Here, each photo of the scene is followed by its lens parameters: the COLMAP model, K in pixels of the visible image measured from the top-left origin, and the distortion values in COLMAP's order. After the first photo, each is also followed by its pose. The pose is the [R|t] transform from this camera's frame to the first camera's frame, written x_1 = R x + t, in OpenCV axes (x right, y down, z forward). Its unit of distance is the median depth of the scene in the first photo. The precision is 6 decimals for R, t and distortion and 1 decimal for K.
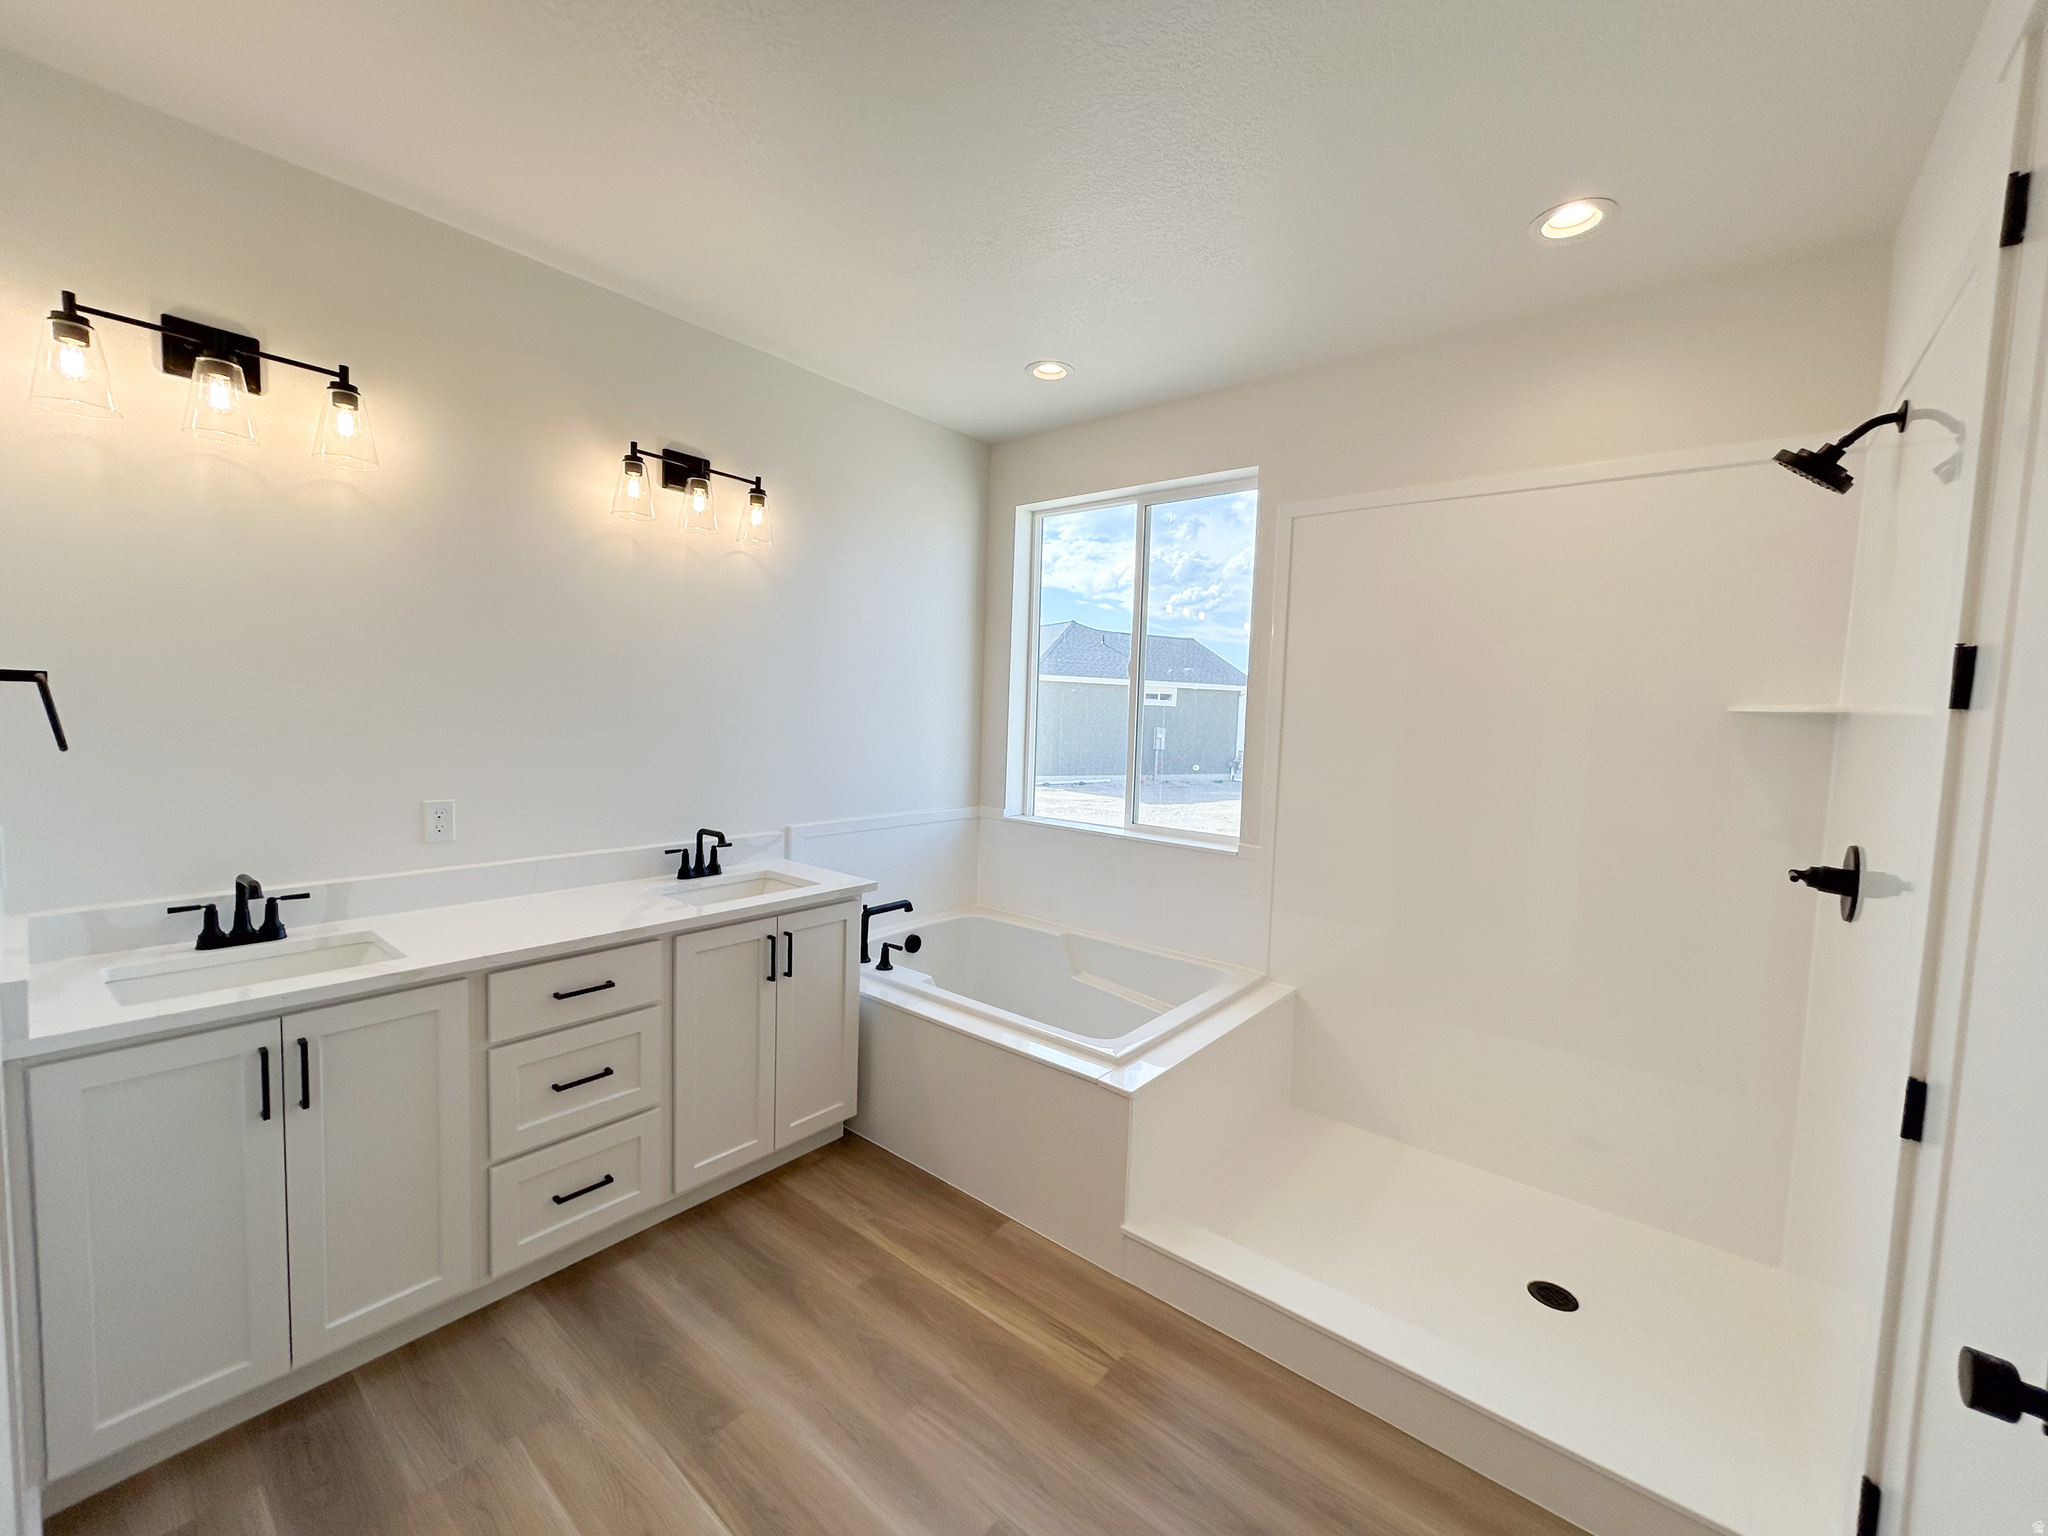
lens RADIAL K [[823.5, 0, 1020.5], [0, 823.5, 764.9], [0, 0, 1]] dist [-0.000844, 0.000916]
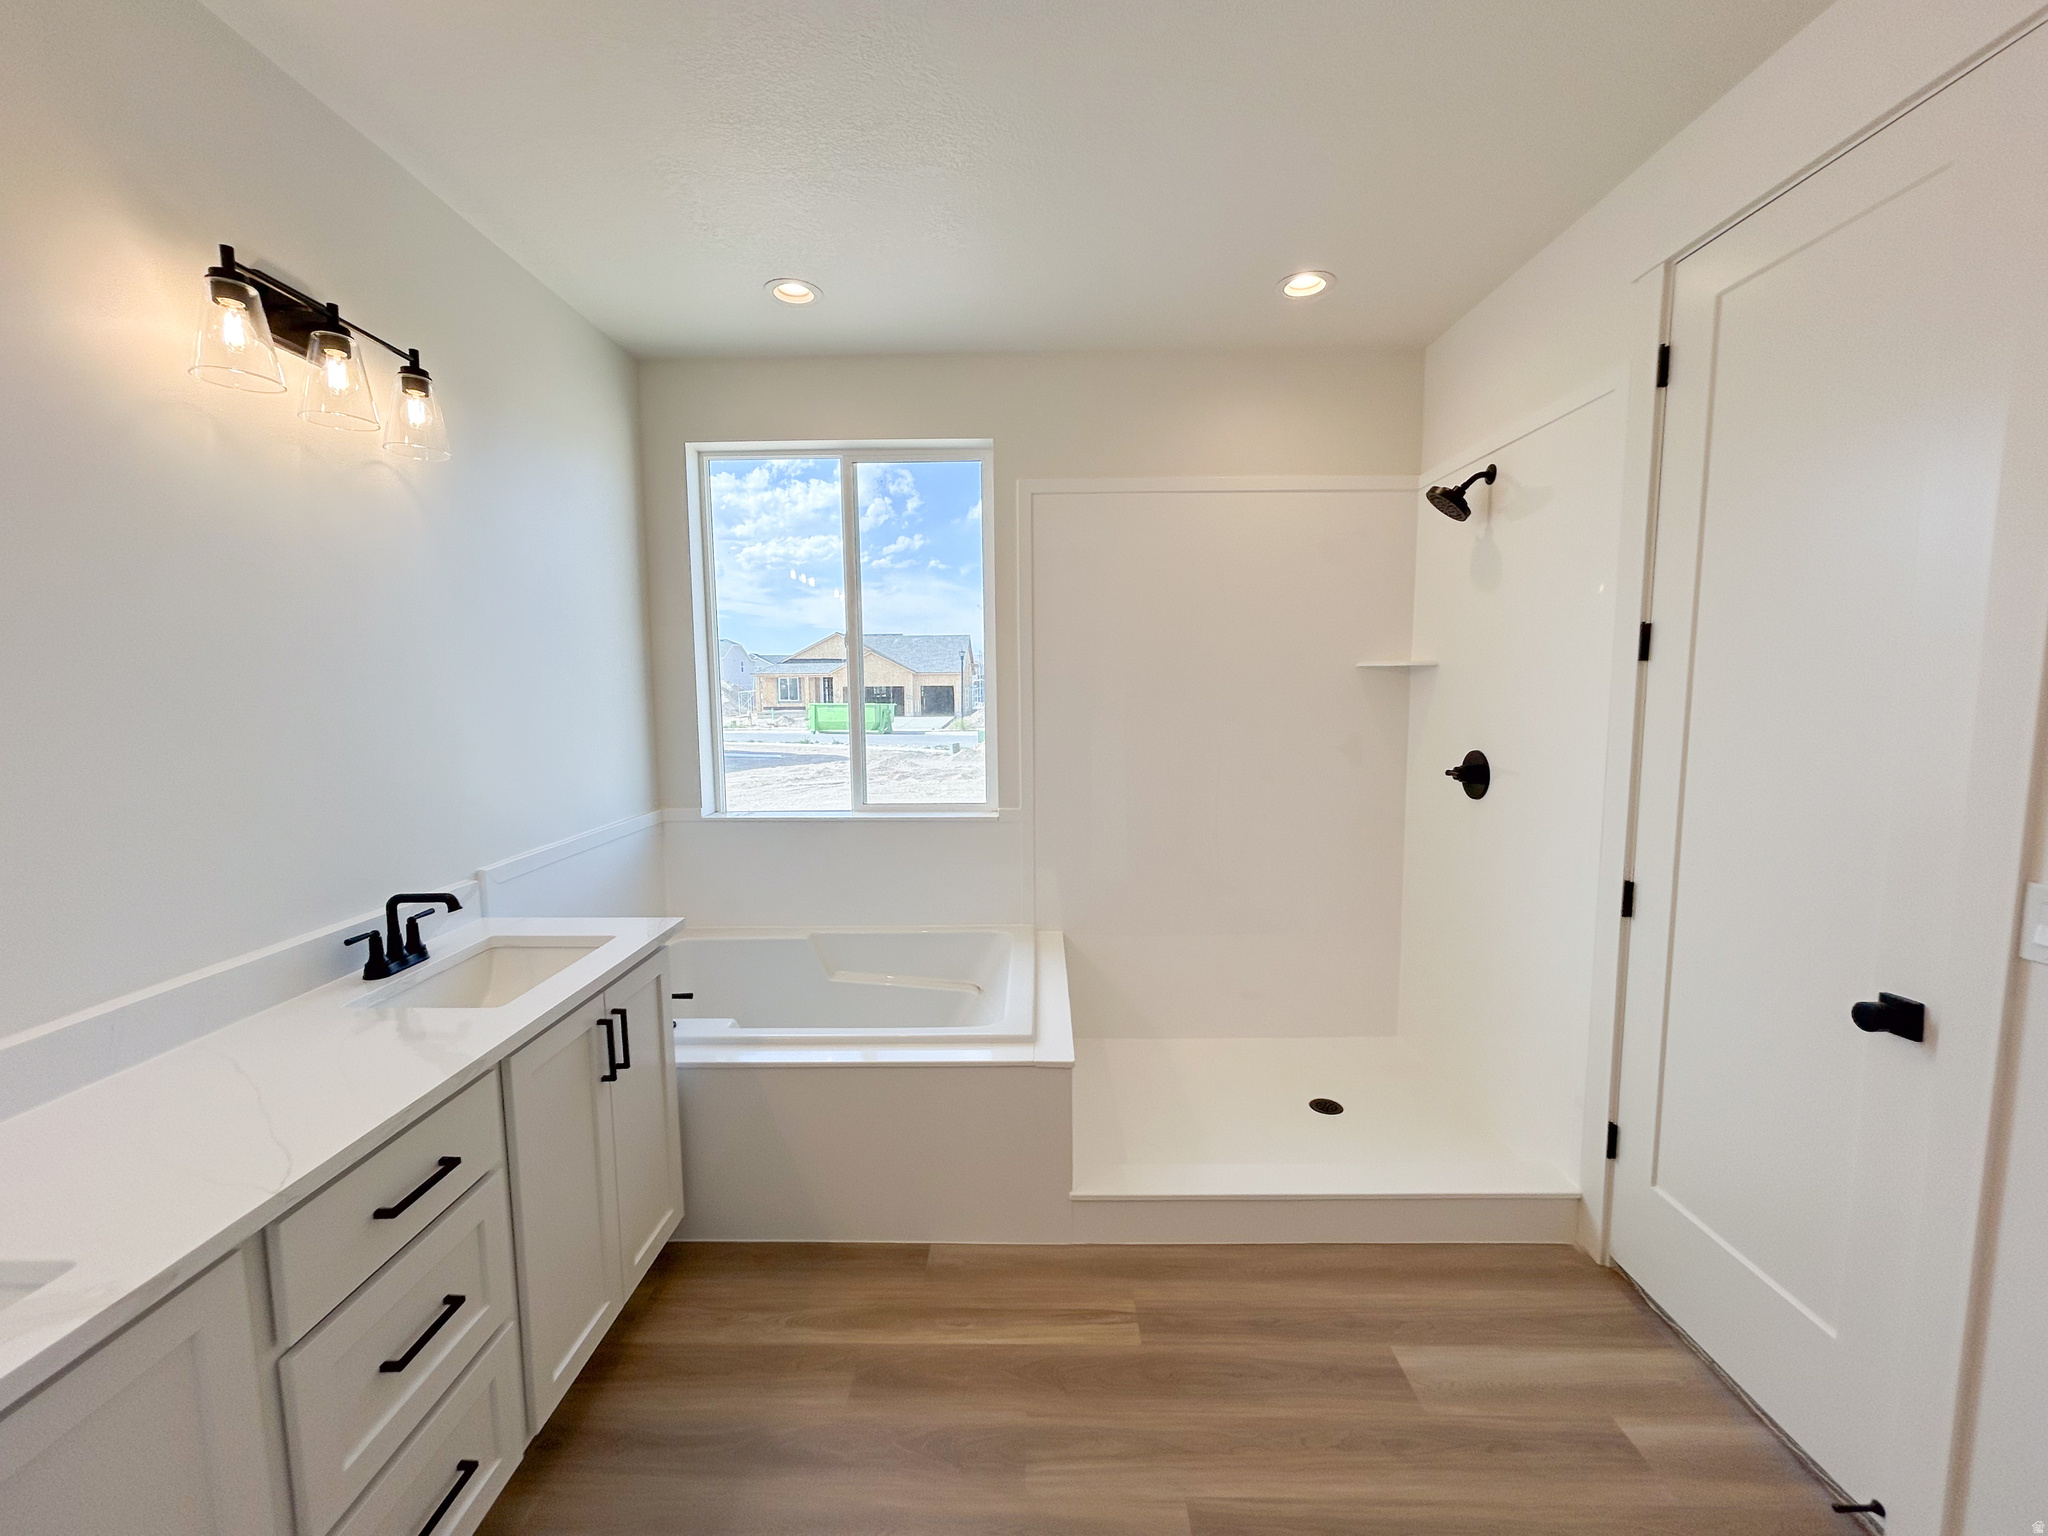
lens RADIAL K [[823.5, 0, 1020.2], [0, 823.5, 766.2], [0, 0, 1]] dist [-0.000844, 0.000916]
pose [[0.782564, -0.103078, 0.613977, -0.470333], [0.078442, 0.994664, 0.067009, -0.033297], [-0.617608, -0.004277, 0.786474, 0.233331]]
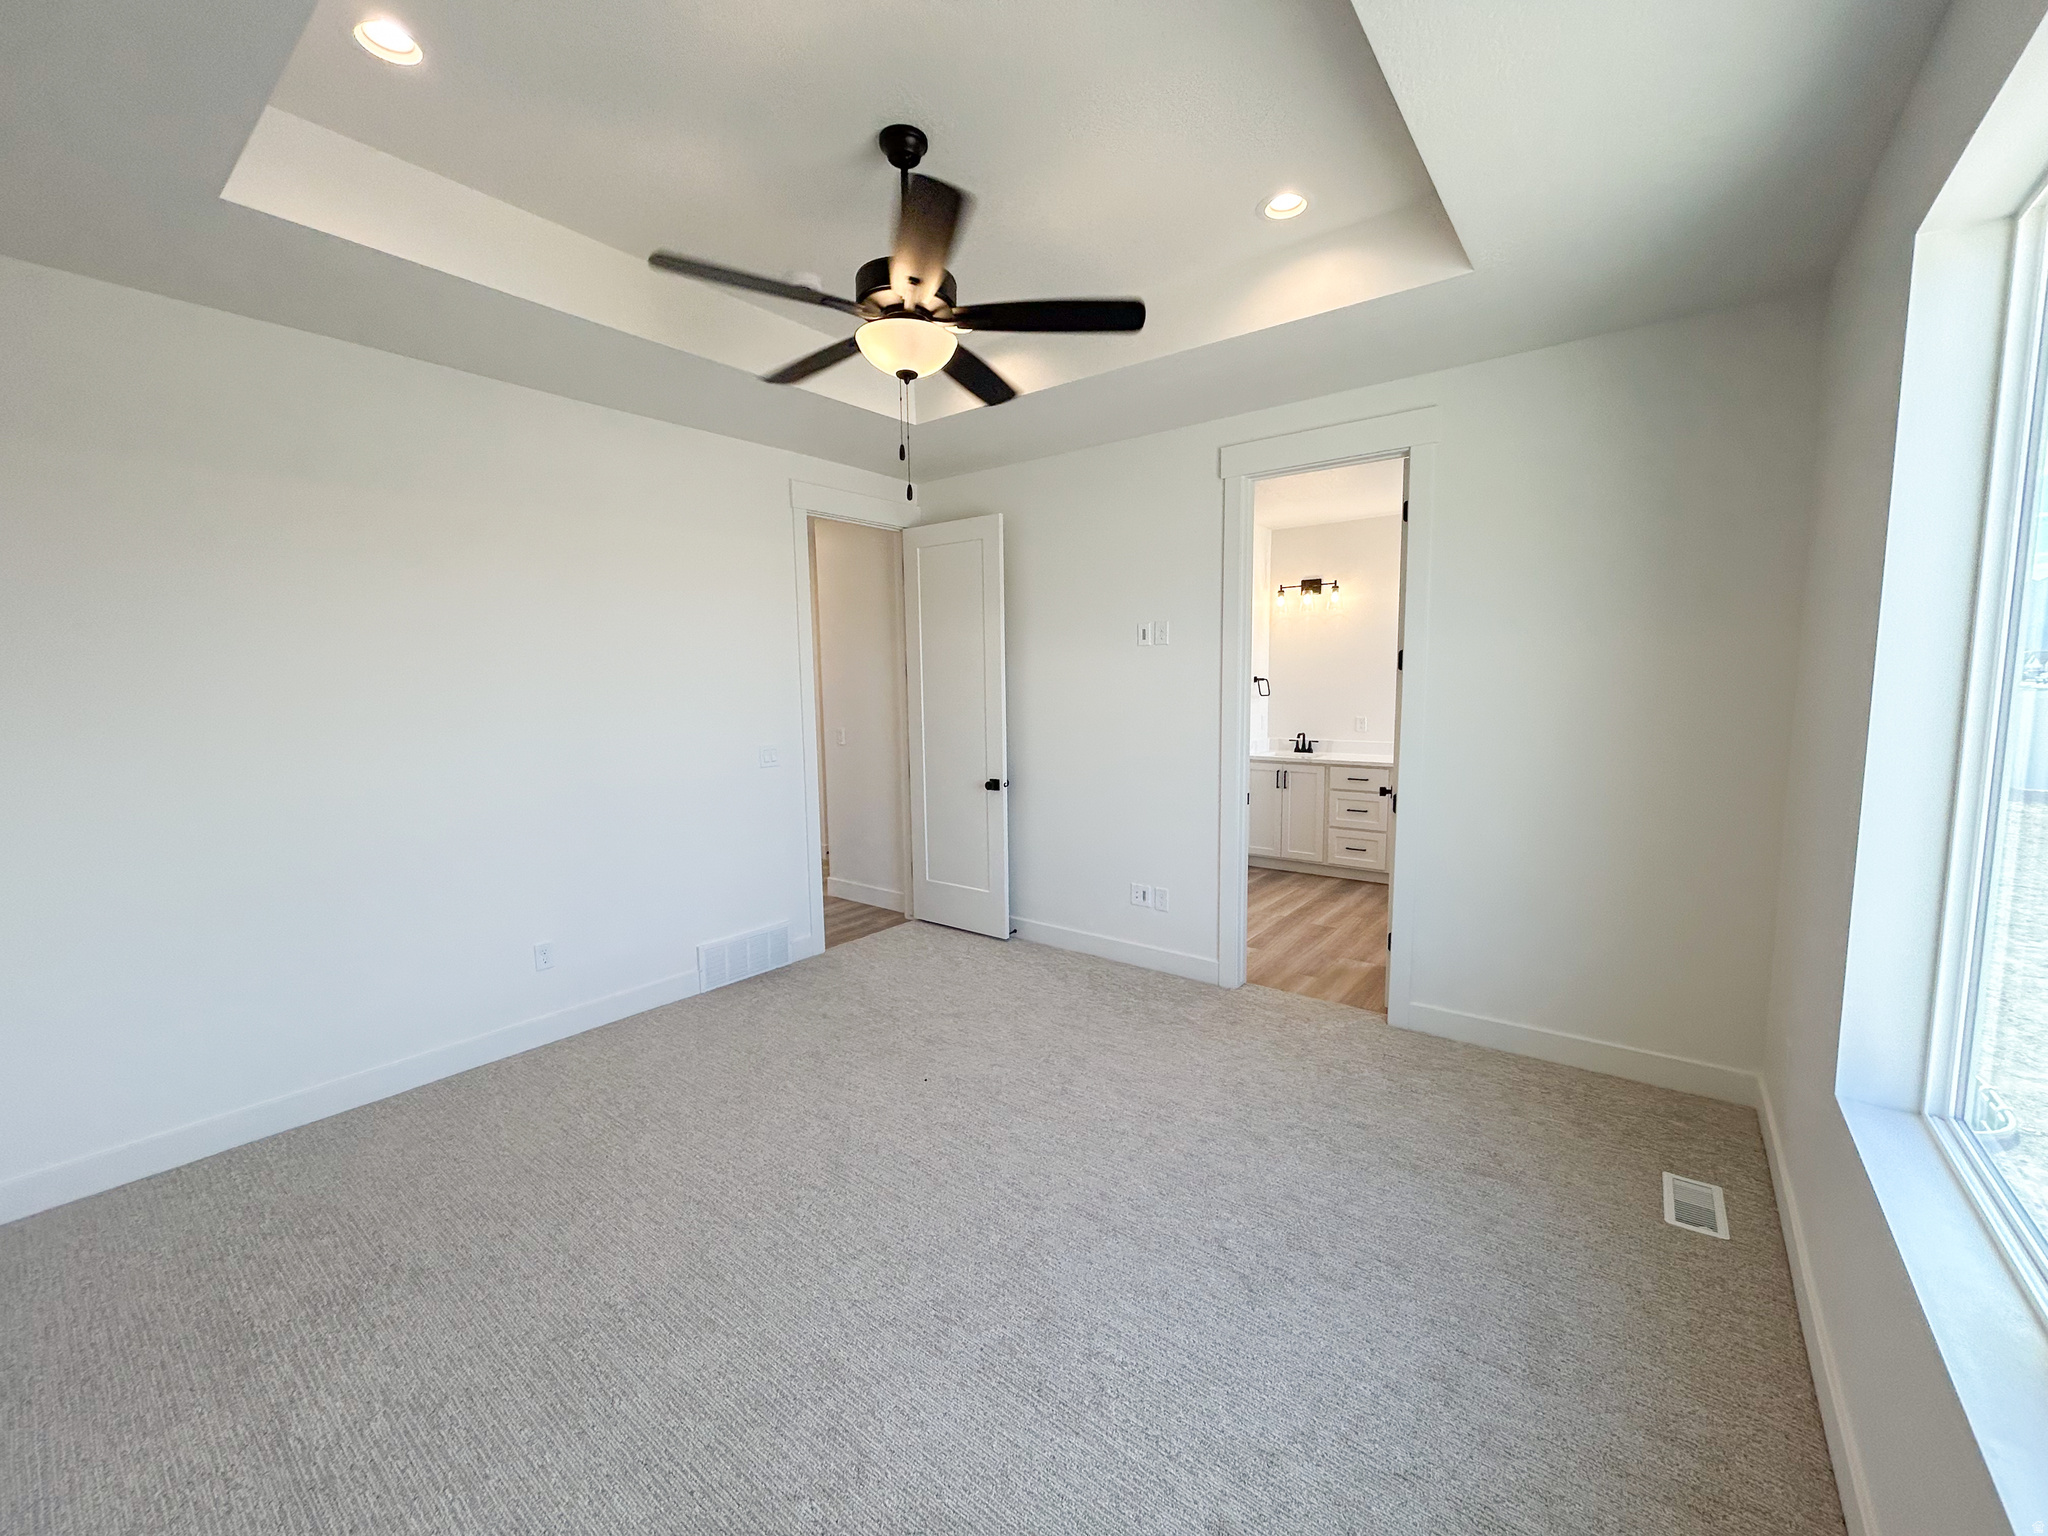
lens RADIAL K [[823.5, 0, 1034.6], [0, 823.5, 771.6], [0, 0, 1]] dist [-0.000844, 0.000916]
pose [[0.039991, 0.076712, -0.996251, 2.106855], [-0.055416, 0.995684, 0.074444, 0.082871], [0.997662, 0.052231, 0.044070, -0.250195]]
